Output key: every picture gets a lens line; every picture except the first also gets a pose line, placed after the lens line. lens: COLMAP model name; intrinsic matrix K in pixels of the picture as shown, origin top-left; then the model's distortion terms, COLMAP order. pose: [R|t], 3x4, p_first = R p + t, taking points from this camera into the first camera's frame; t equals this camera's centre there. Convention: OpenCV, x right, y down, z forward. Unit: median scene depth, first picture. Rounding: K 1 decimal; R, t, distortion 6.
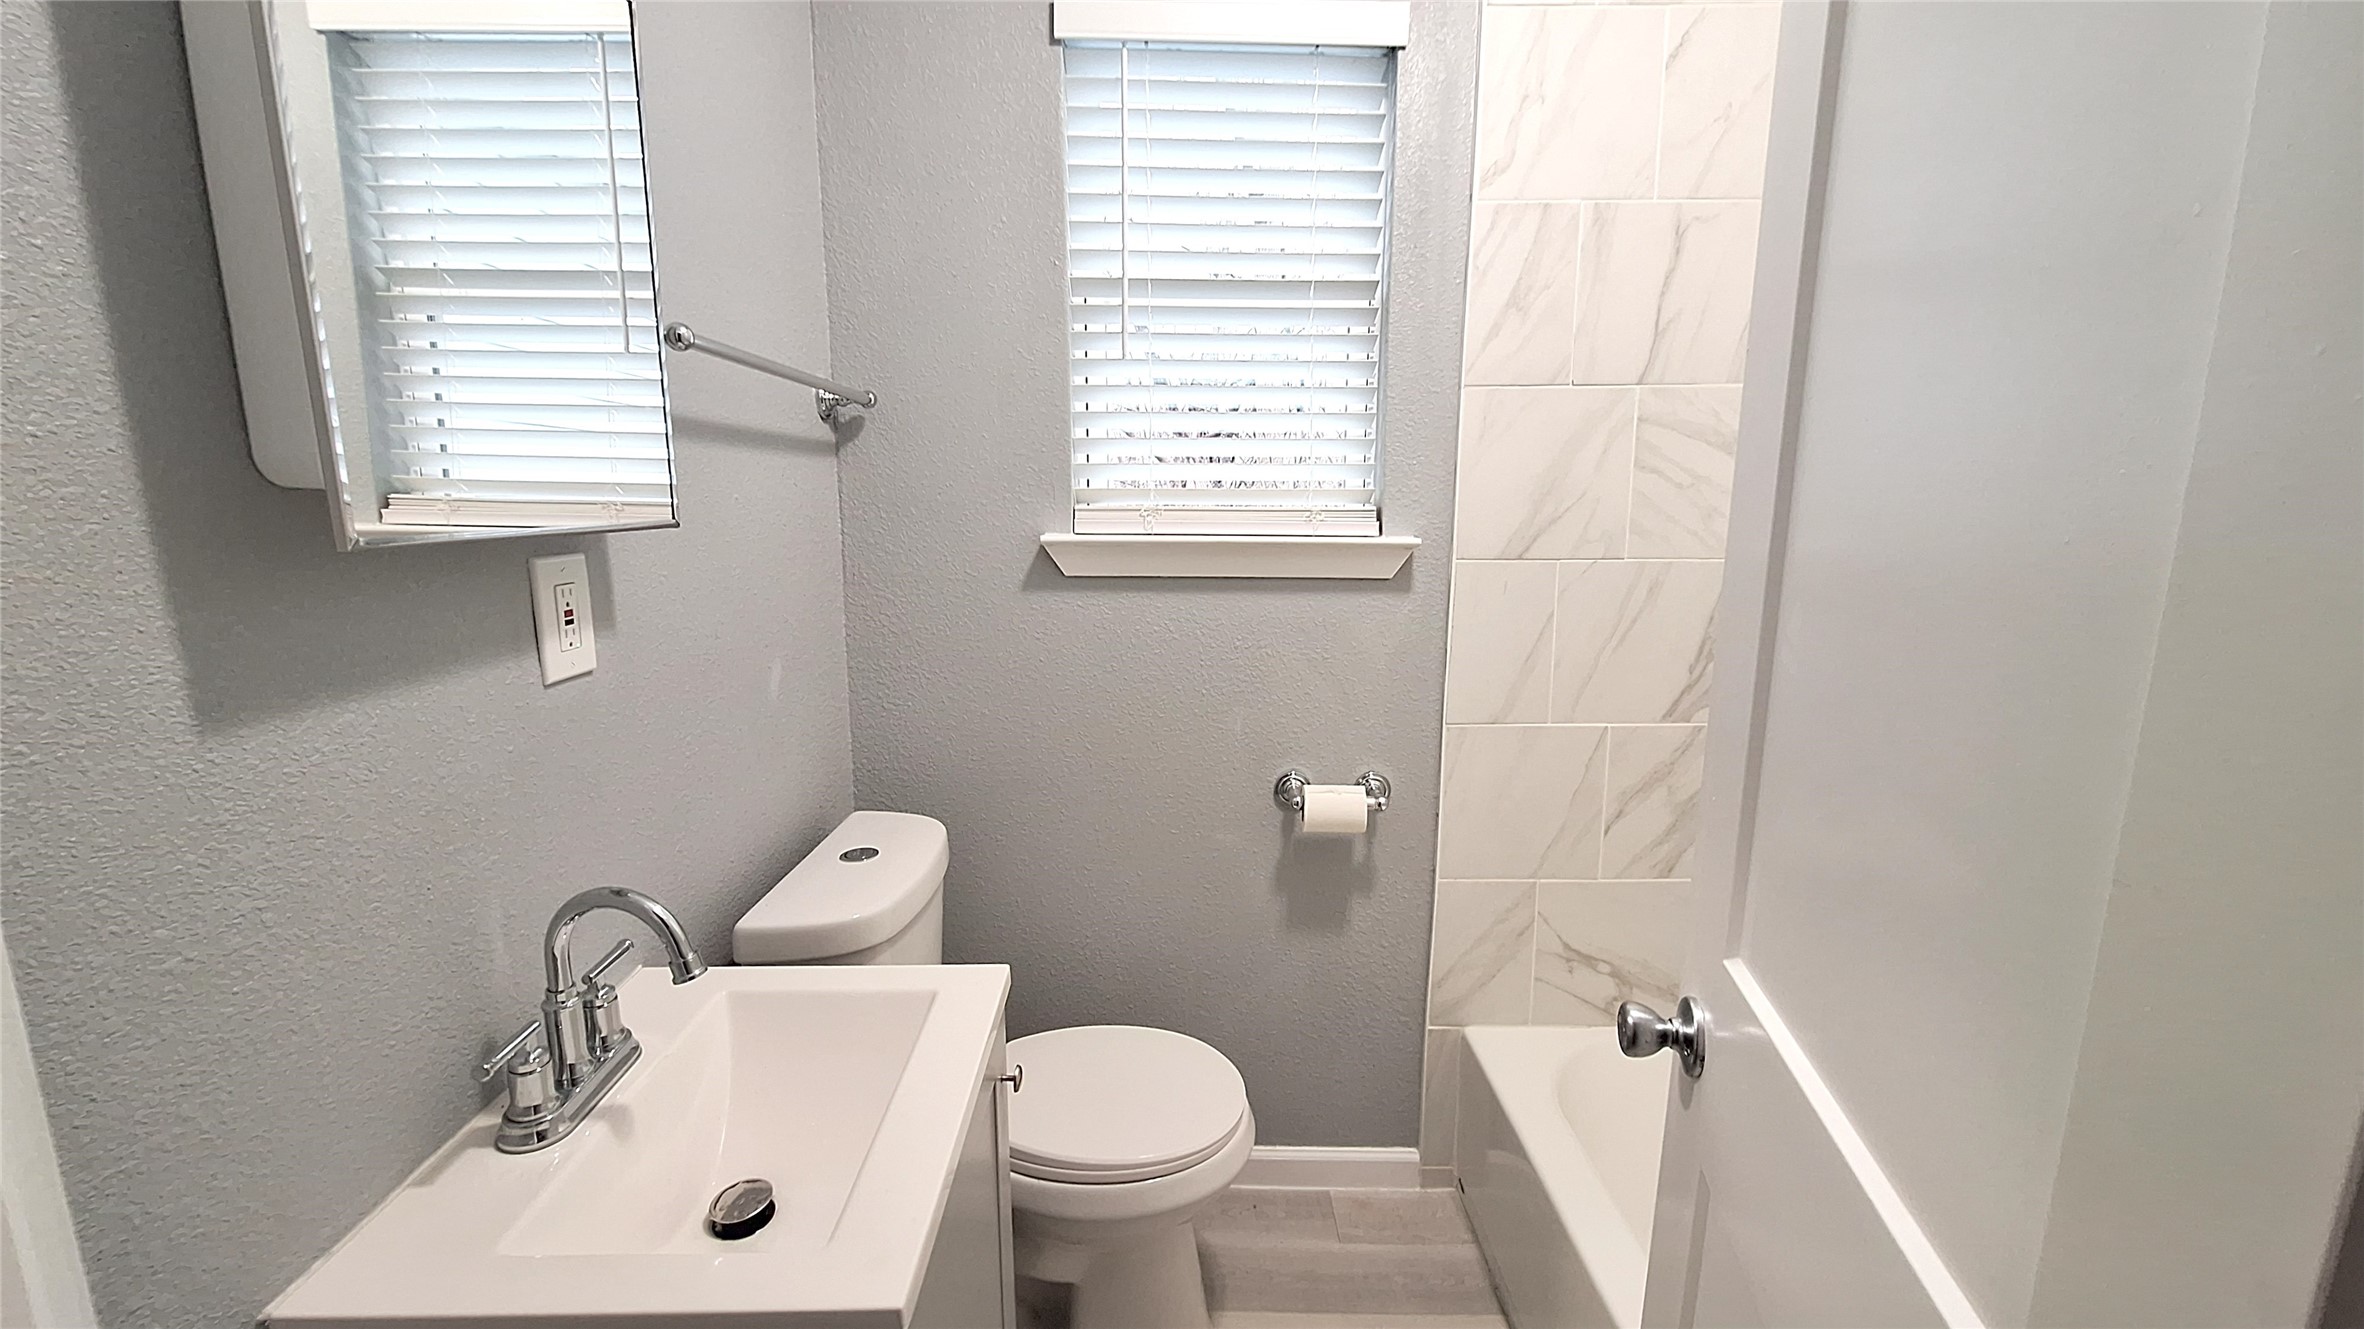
lens RADIAL K [[942.5, 0, 1171.3], [0, 942.5, 664.1], [0, 0, 1]] dist [0.001289, 0.000078]
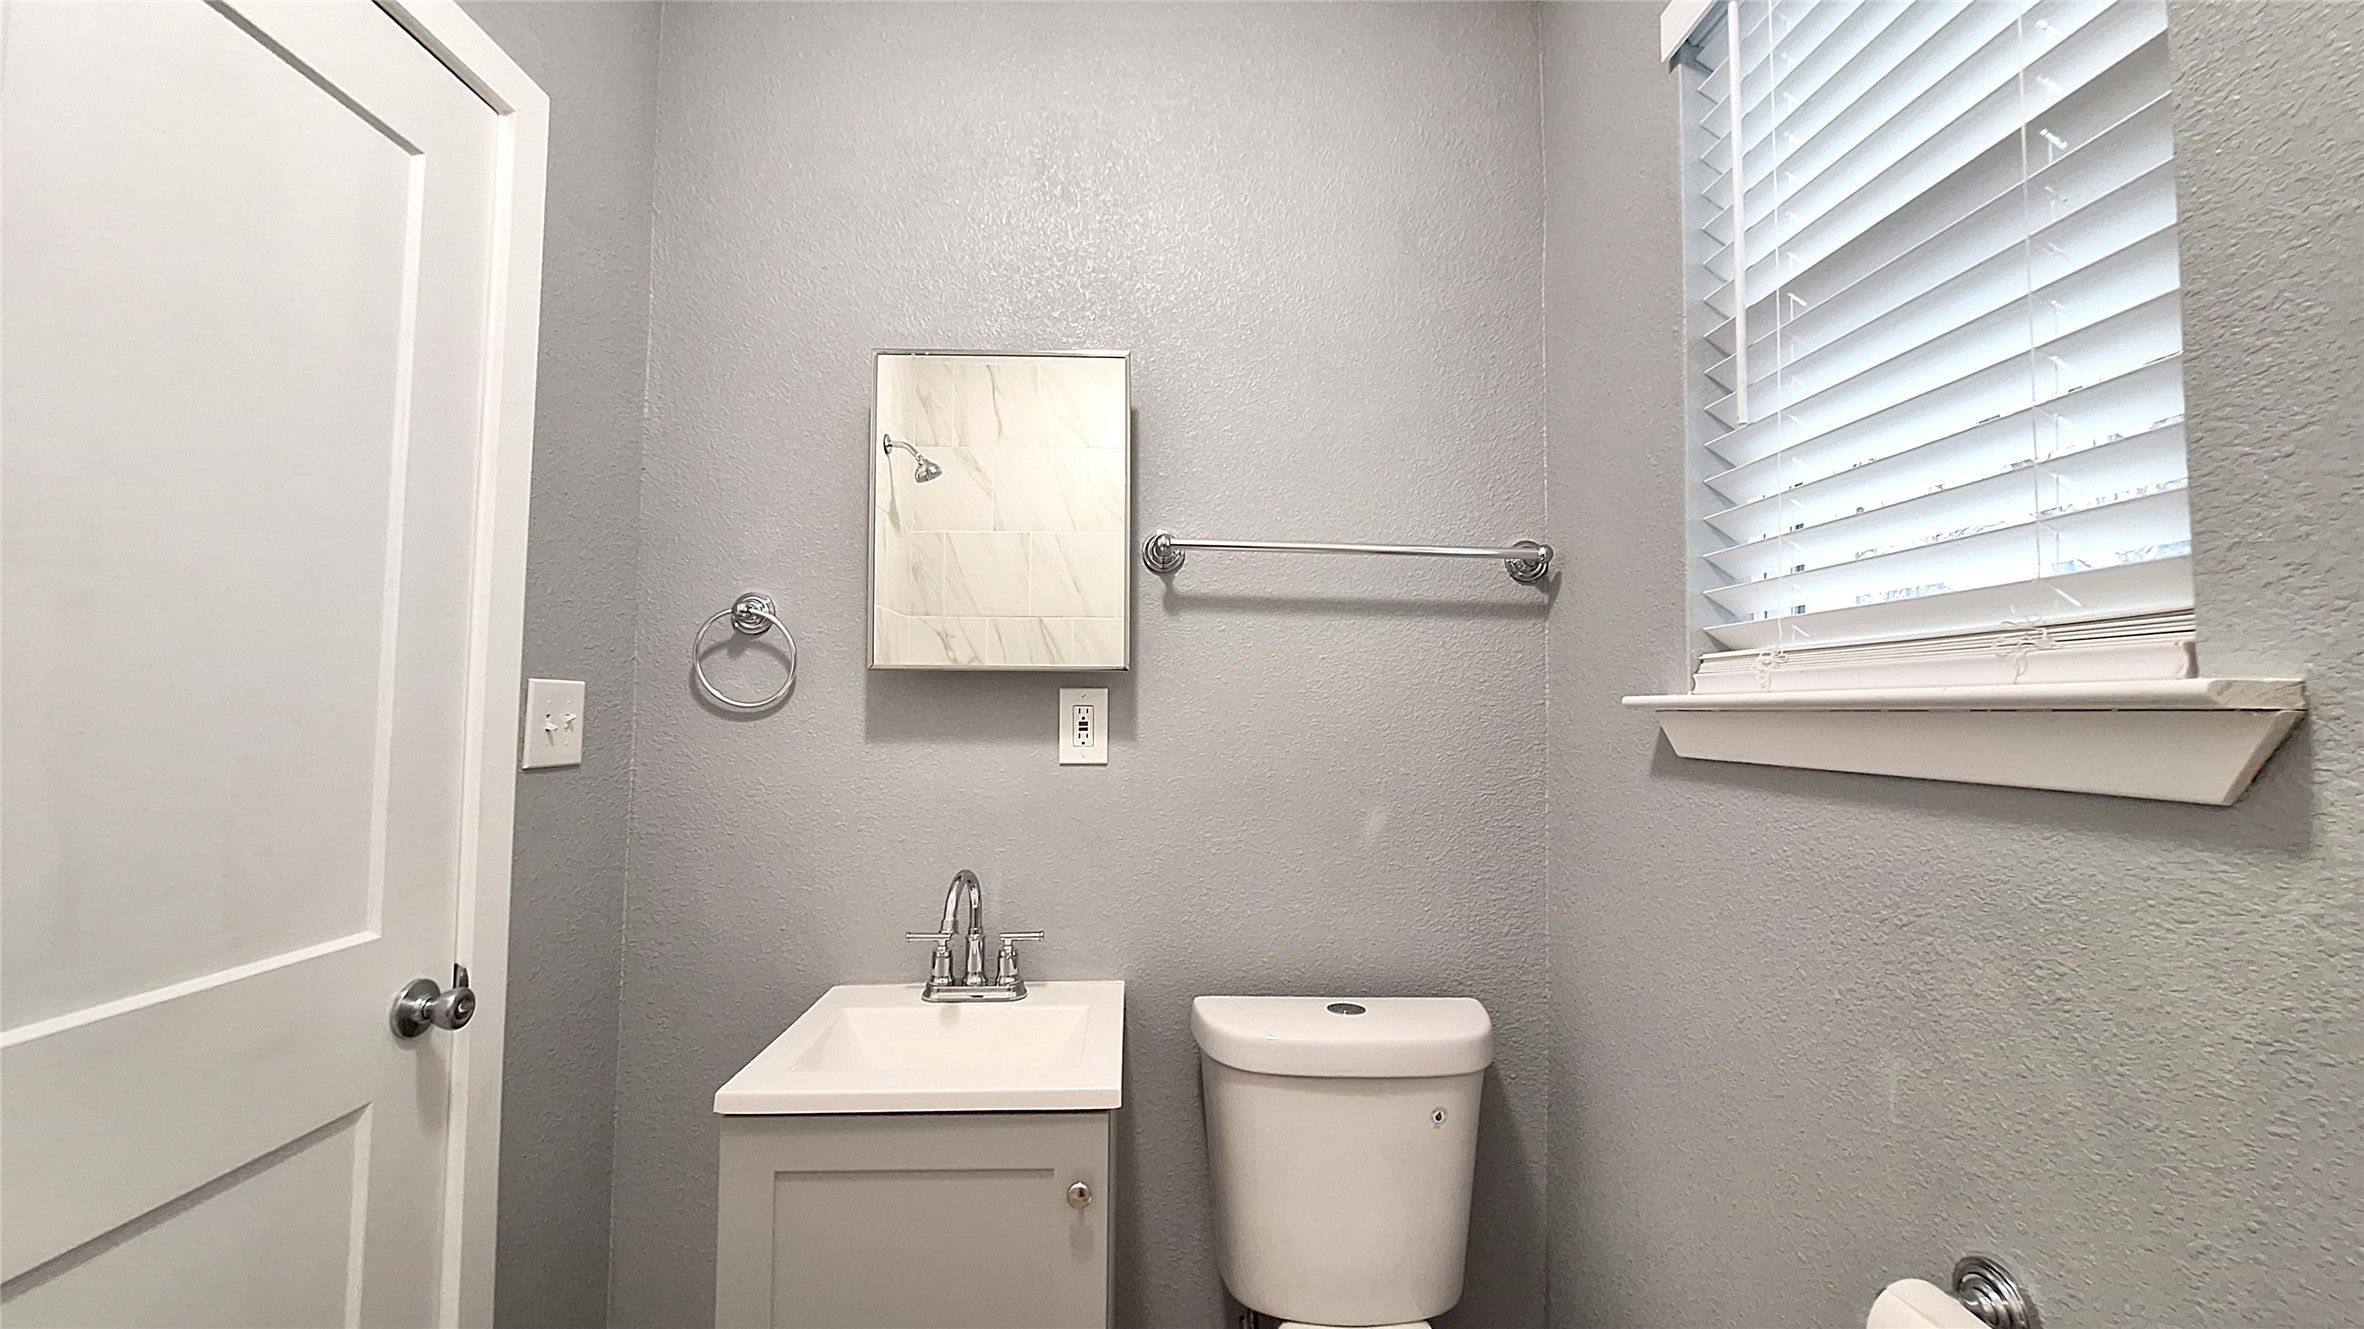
lens RADIAL K [[942.5, 0, 1171.3], [0, 942.5, 664.1], [0, 0, 1]] dist [0.001289, 0.000078]
pose [[0.024928, -0.053625, -0.998250, 0.977661], [-0.186850, 0.980713, -0.057349, -0.087799], [0.982072, 0.187953, 0.014427, 1.077259]]
